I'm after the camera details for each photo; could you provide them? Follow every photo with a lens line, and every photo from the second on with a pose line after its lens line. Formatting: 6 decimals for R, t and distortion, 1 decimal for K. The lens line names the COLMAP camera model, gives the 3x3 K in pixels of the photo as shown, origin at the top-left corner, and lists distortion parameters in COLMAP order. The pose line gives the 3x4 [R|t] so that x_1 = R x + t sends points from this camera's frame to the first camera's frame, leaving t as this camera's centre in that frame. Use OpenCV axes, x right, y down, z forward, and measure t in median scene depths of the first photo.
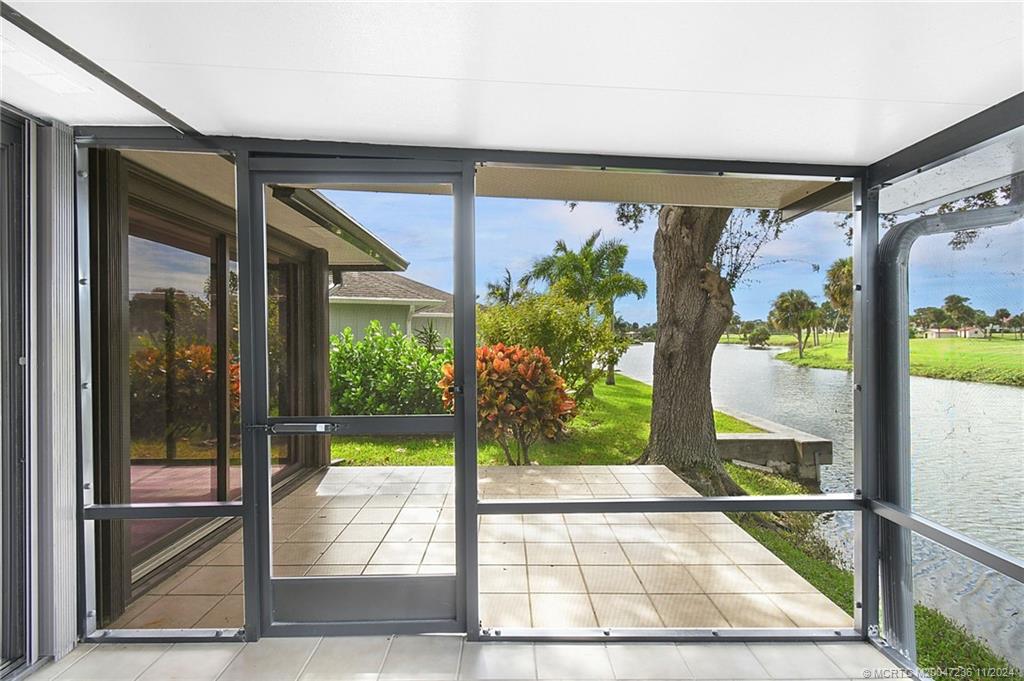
lens RADIAL K [[477.7, 0, 512.0], [0, 477.7, 340.5], [0, 0, 1]] dist [-0.001728, -0.000268]
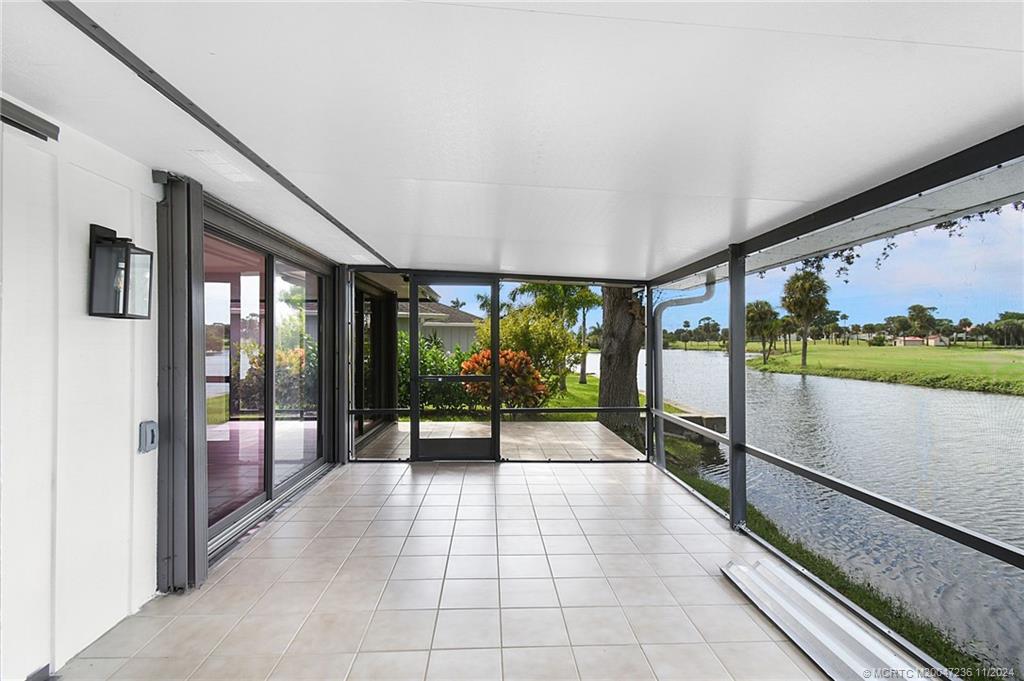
lens RADIAL K [[477.7, 0, 512.0], [0, 477.7, 340.5], [0, 0, 1]] dist [-0.001728, -0.000268]
pose [[0.999444, 0.004305, 0.033067, -0.007219], [-0.003884, 0.999911, -0.012778, 0.000150], [-0.033119, 0.012643, 0.999371, -0.124755]]
